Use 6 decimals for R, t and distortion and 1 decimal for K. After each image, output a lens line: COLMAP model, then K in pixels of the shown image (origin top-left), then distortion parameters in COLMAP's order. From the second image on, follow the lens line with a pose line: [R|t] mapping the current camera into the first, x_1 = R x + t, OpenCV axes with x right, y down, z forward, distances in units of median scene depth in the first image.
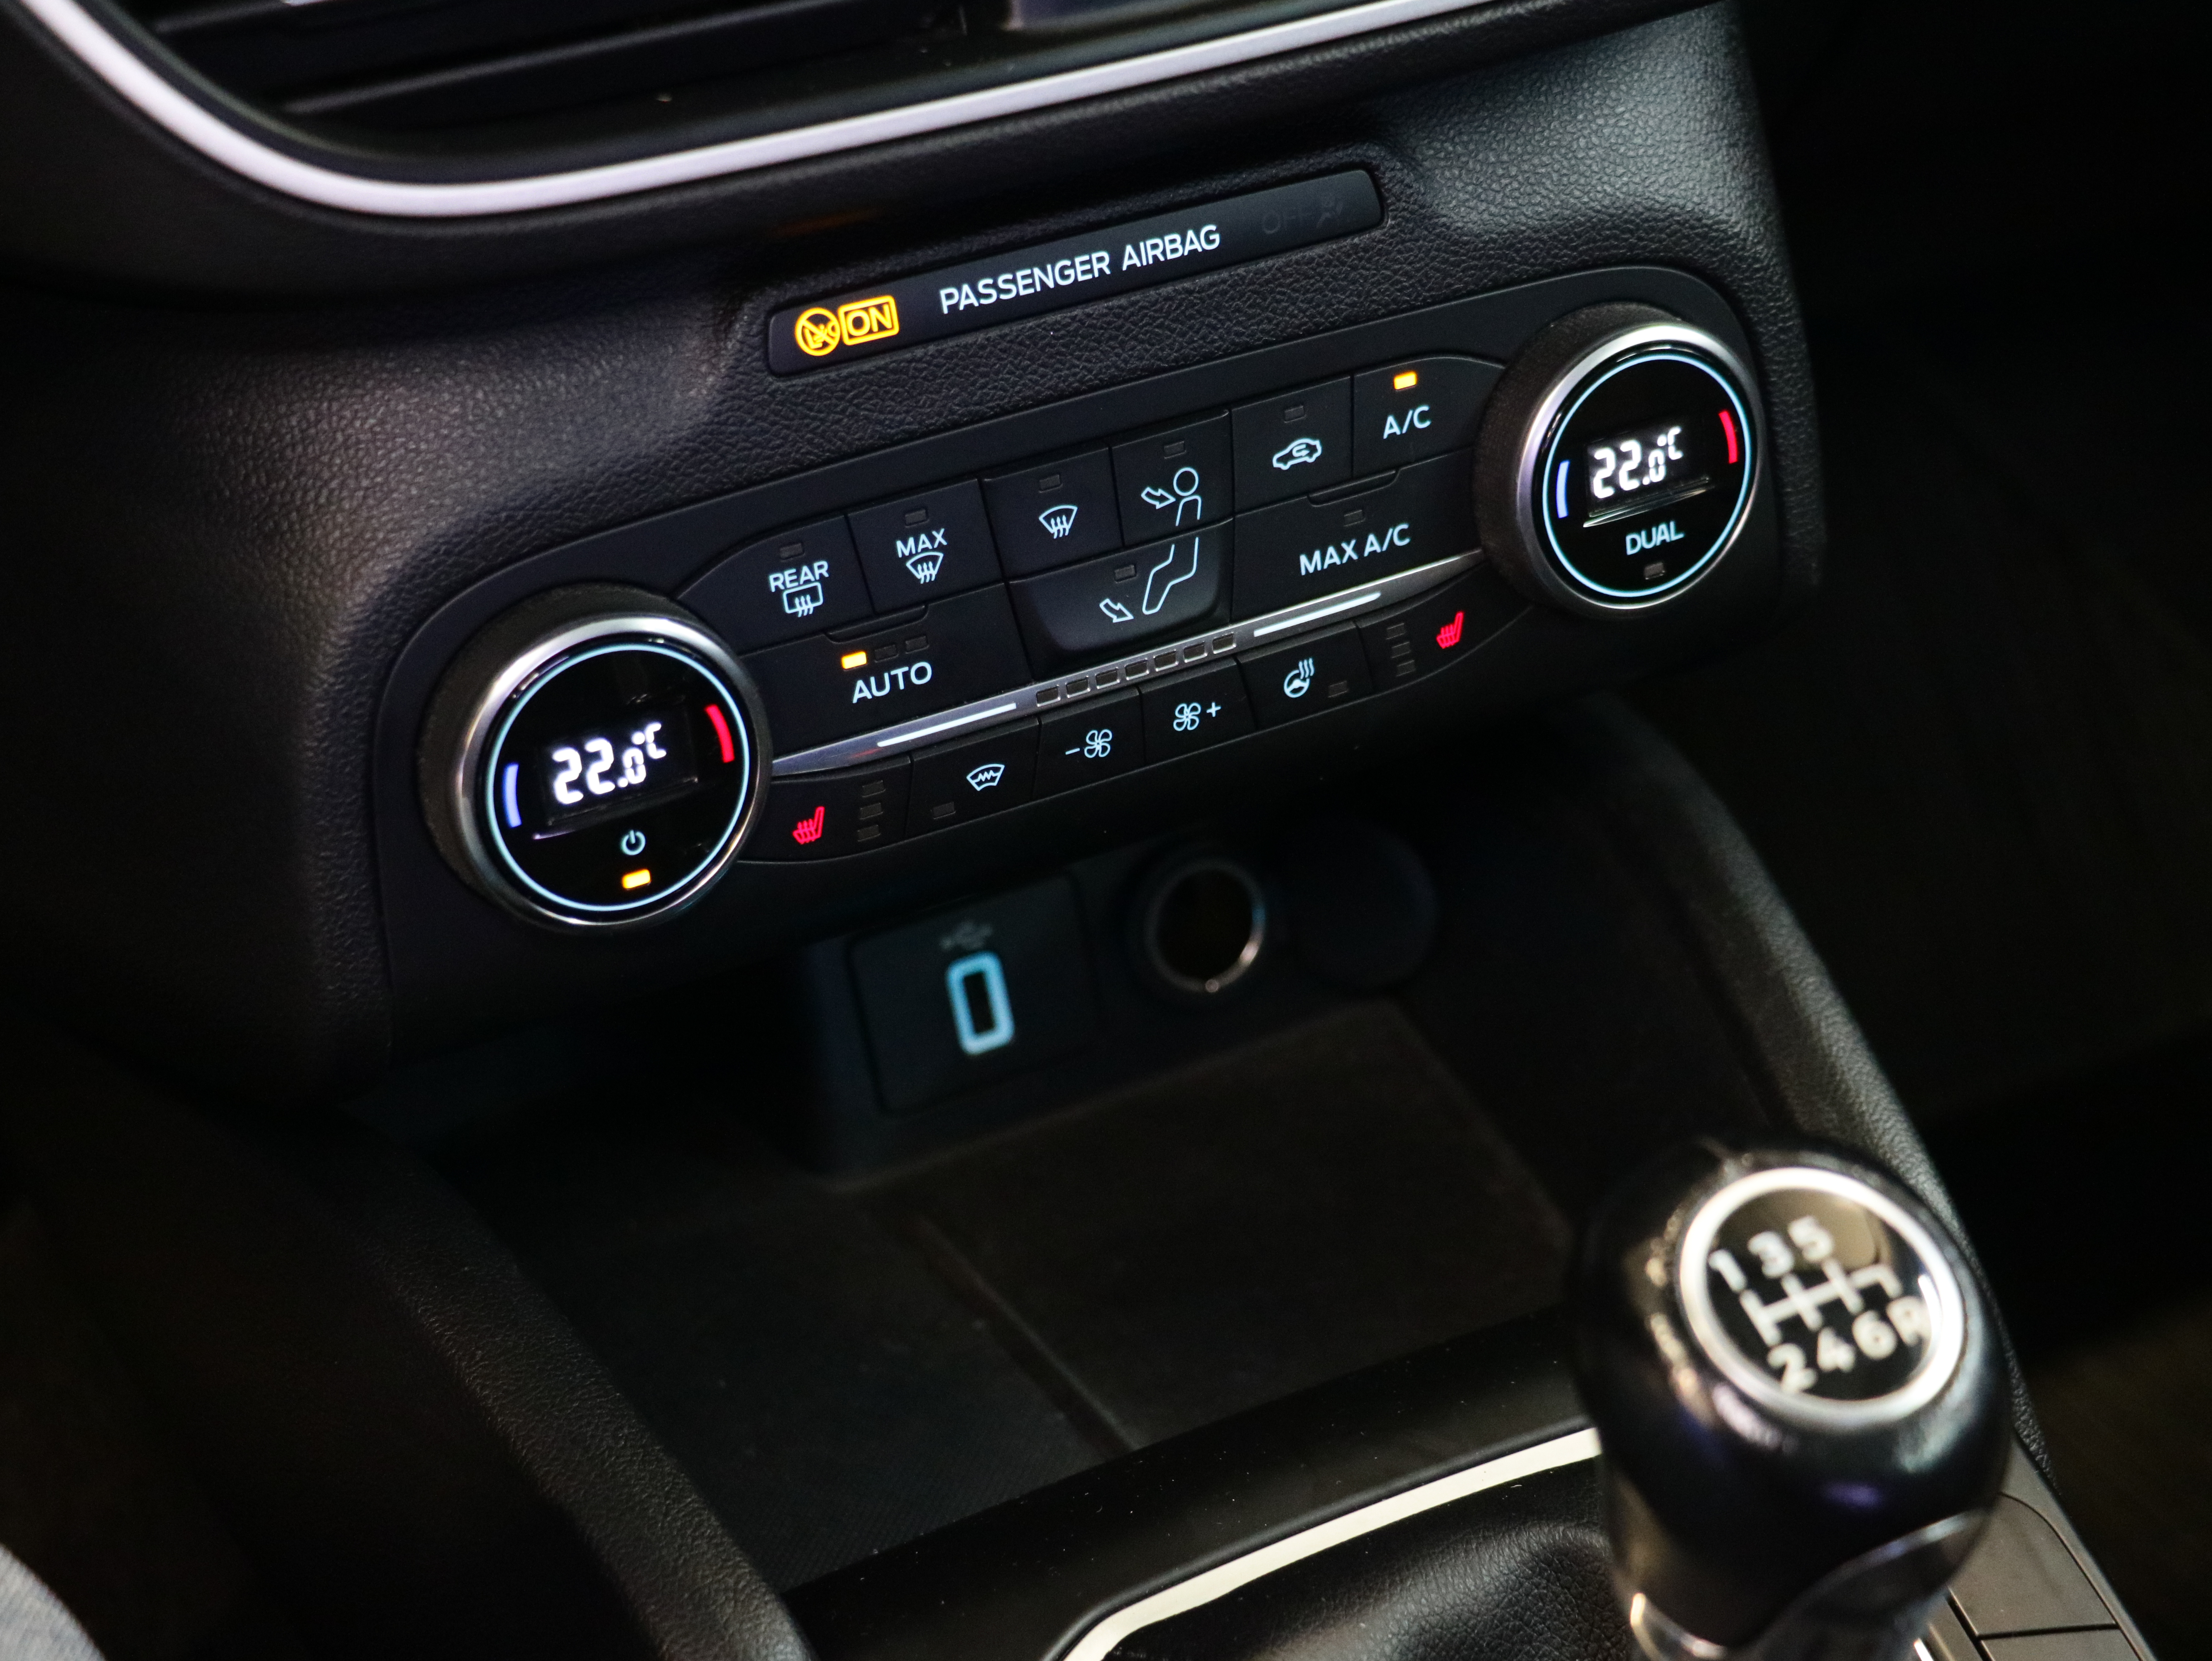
lens RADIAL K [[4126.3, 0, 1105.4], [0, 4126.3, 883.2], [0, 0, 1]] dist [-0.016615, -0.128041]
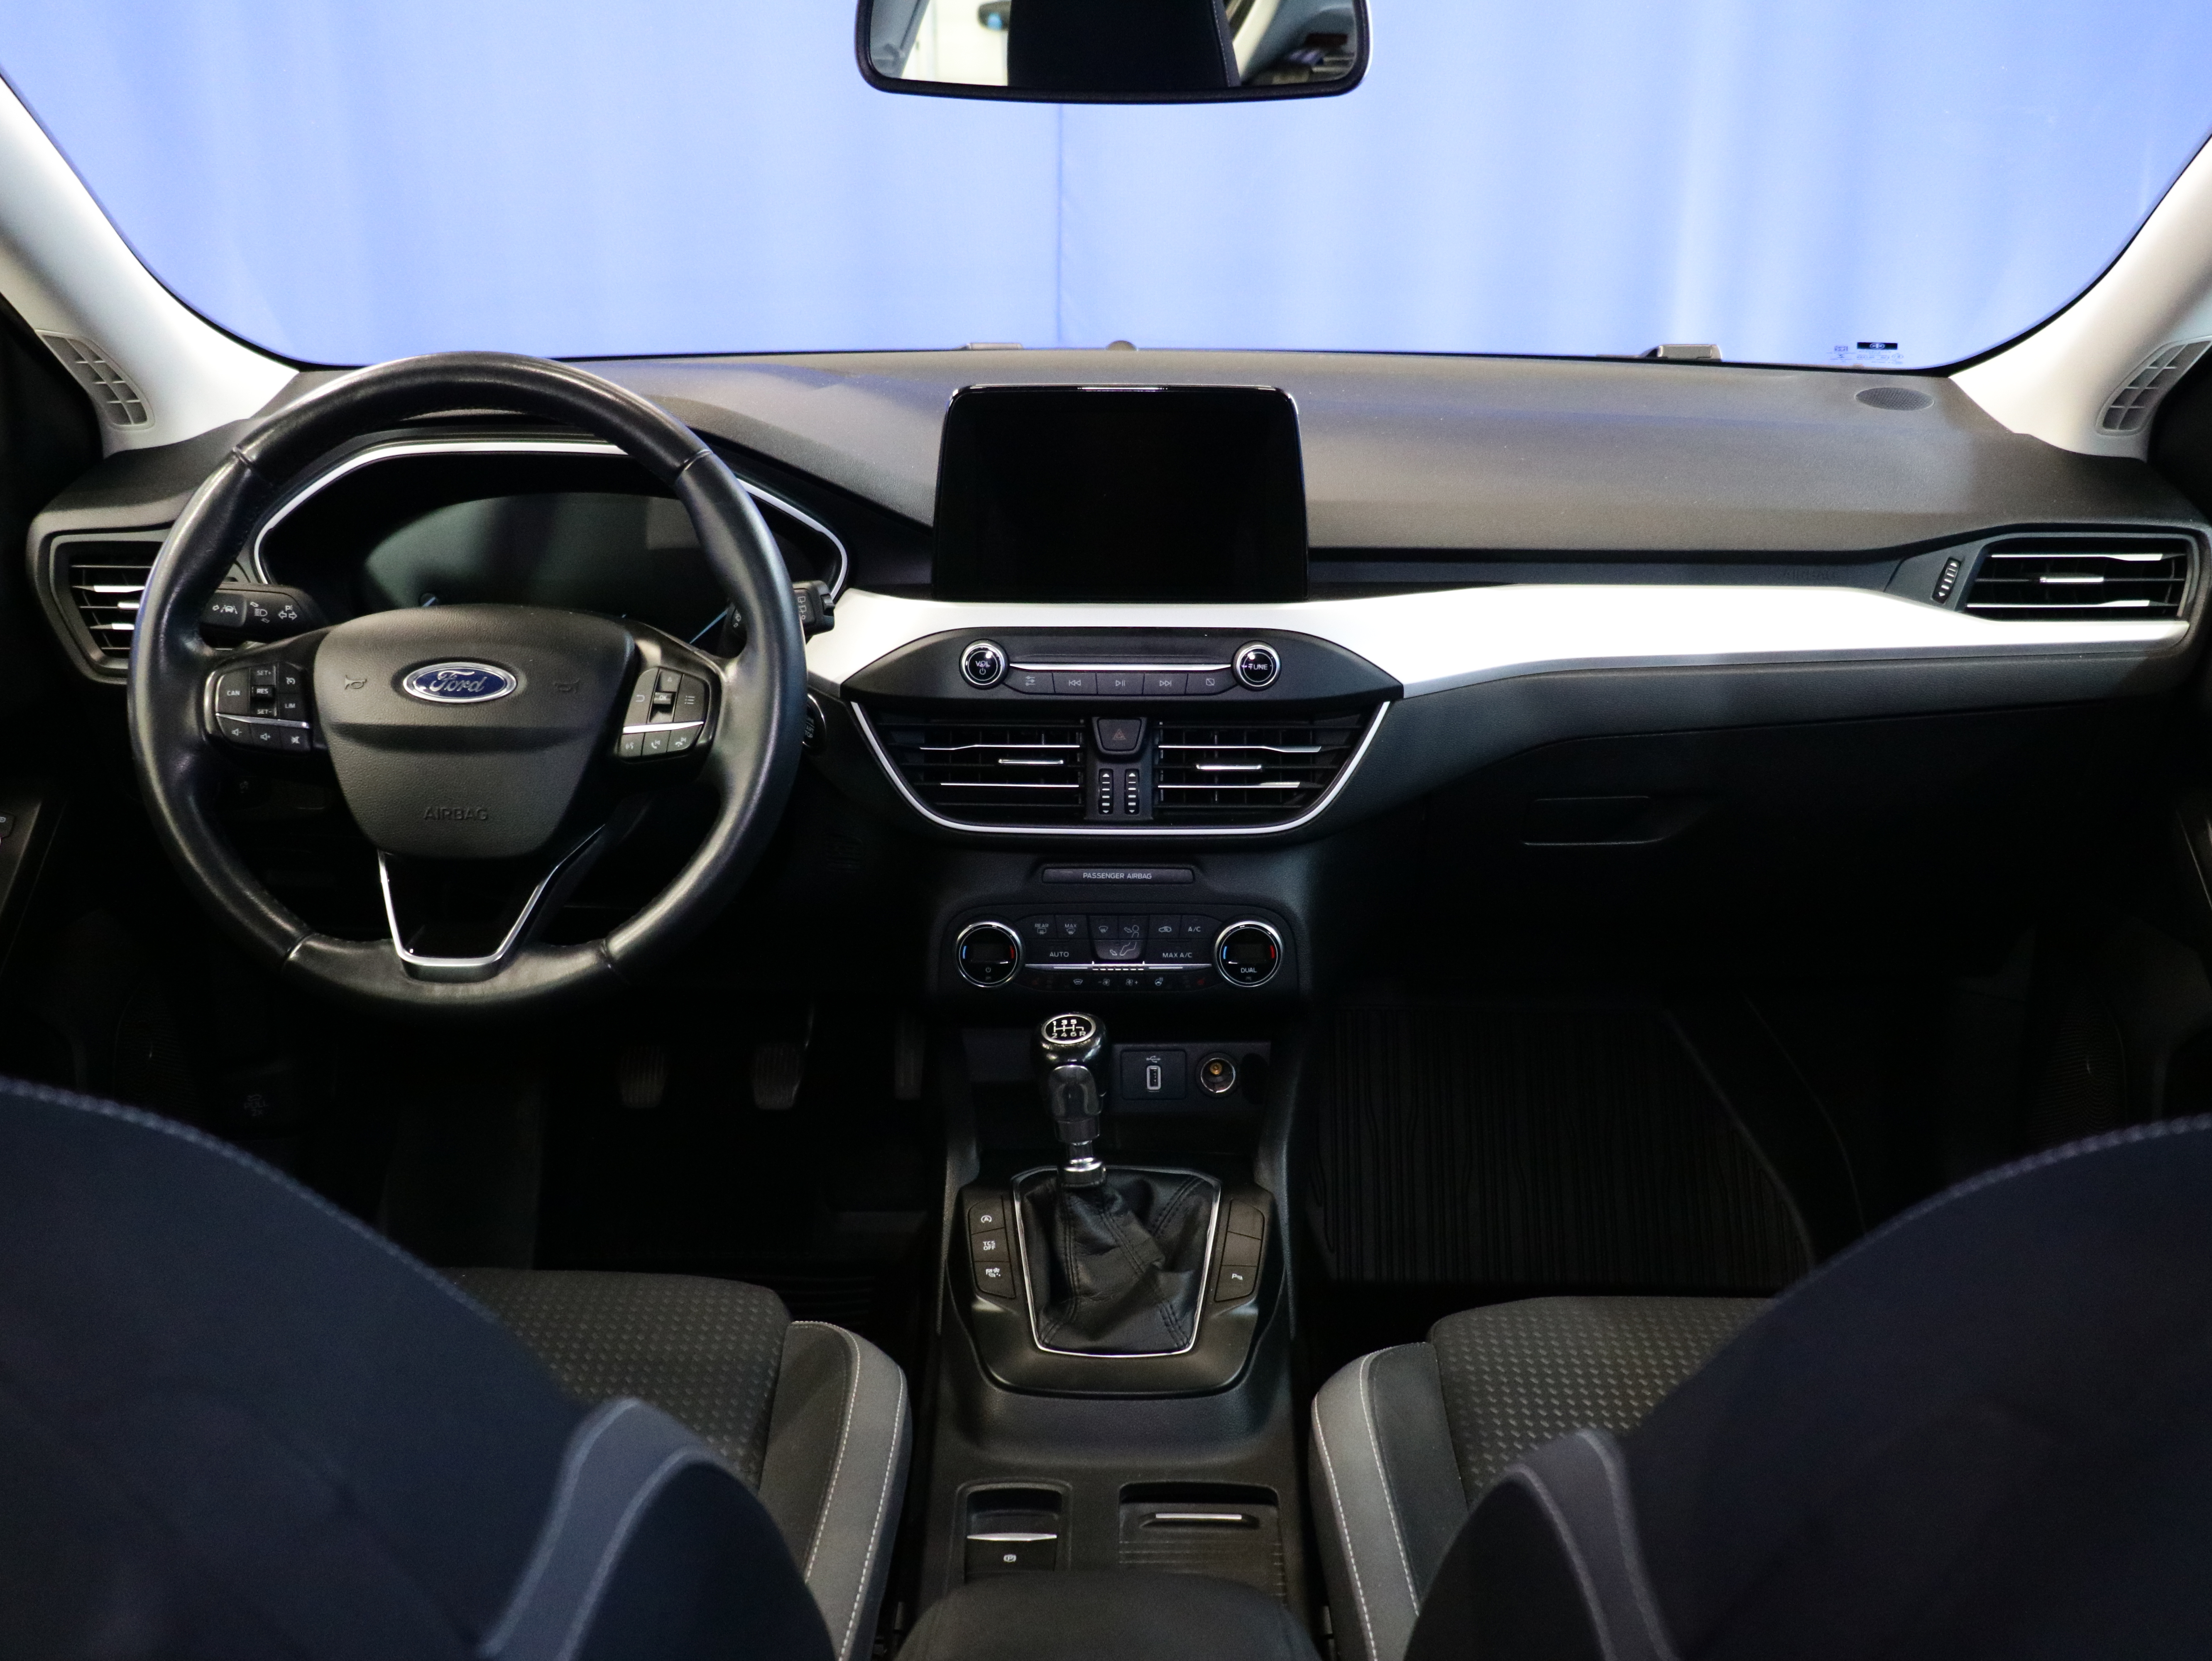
lens RADIAL K [[1969.1, 0, 1106.0], [0, 1969.1, 830.5], [0, 0, 1]] dist [-0.062510, 0.088220]
pose [[0.879386, 0.189736, -0.436669, 0.903480], [-0.282691, 0.946071, -0.158223, 0.149007], [0.383100, 0.262581, 0.885599, -0.929262]]
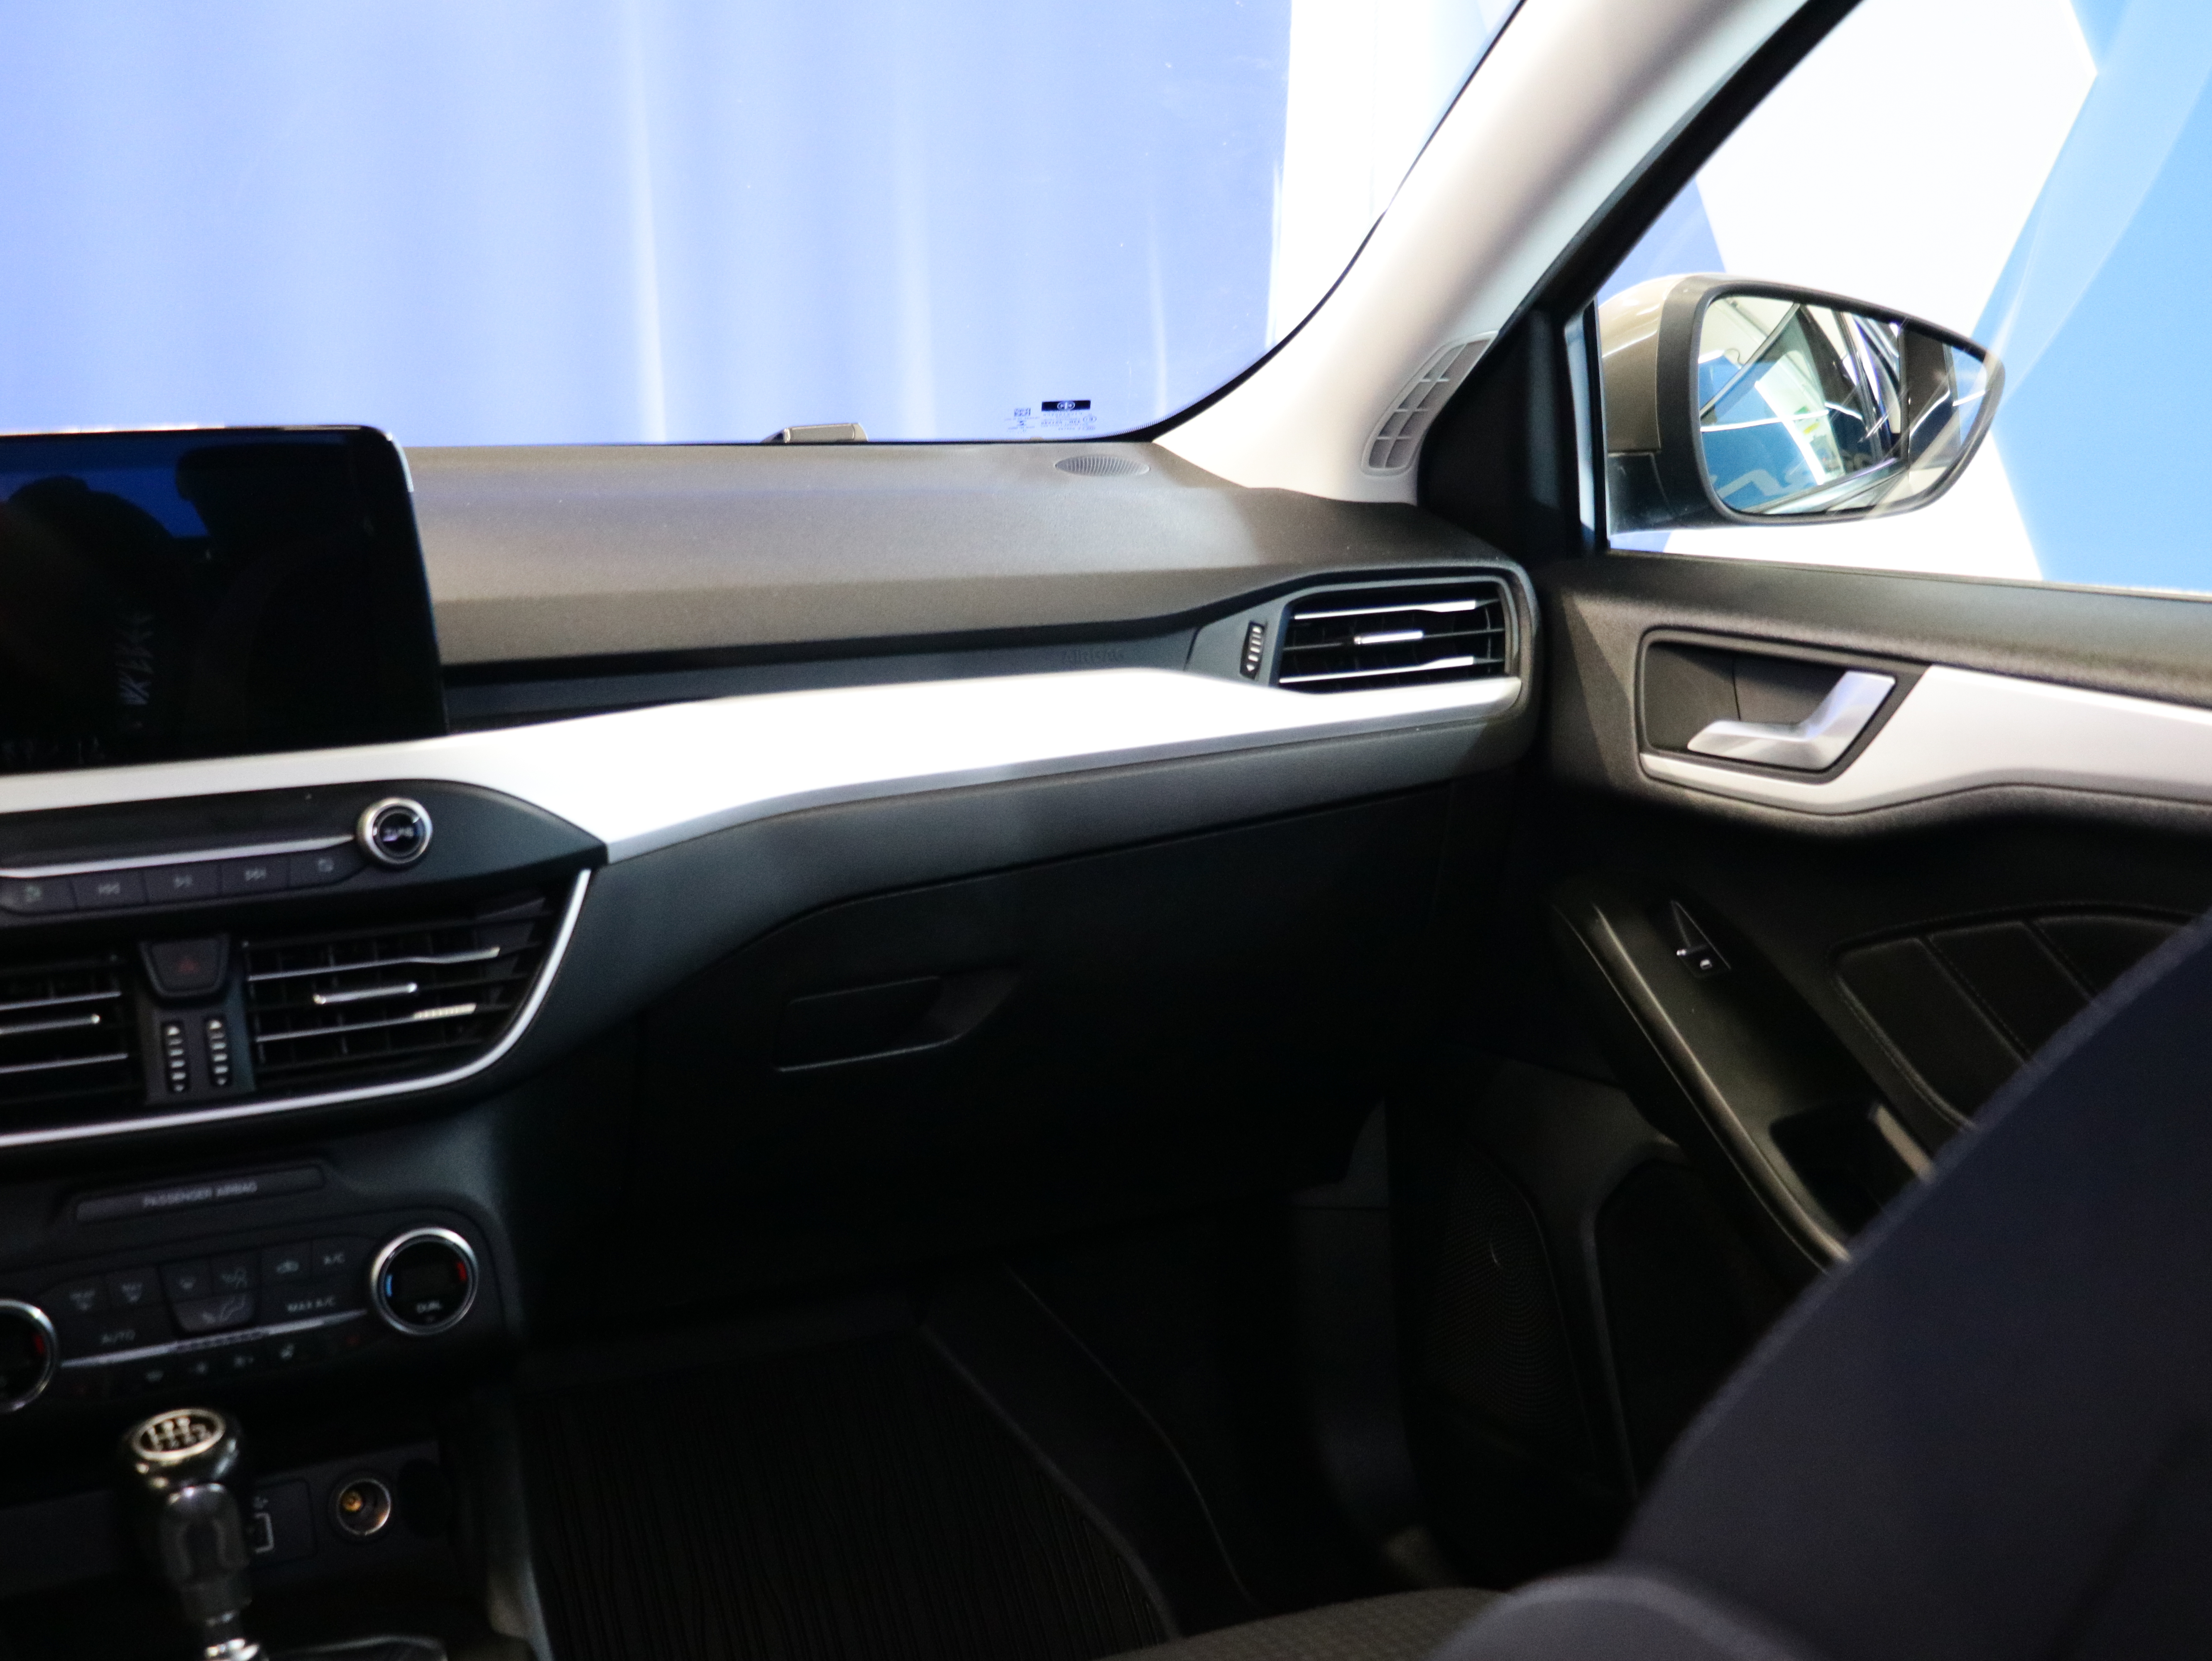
lens RADIAL K [[2647.7, 0, 1106.0], [0, 2647.7, 830.5], [0, 0, 1]] dist [-0.018261, -0.047546]
pose [[0.999751, 0.018282, -0.012827, 0.632363], [-0.021787, 0.924594, -0.380331, 0.297877], [0.004907, 0.380515, 0.924762, -0.787733]]
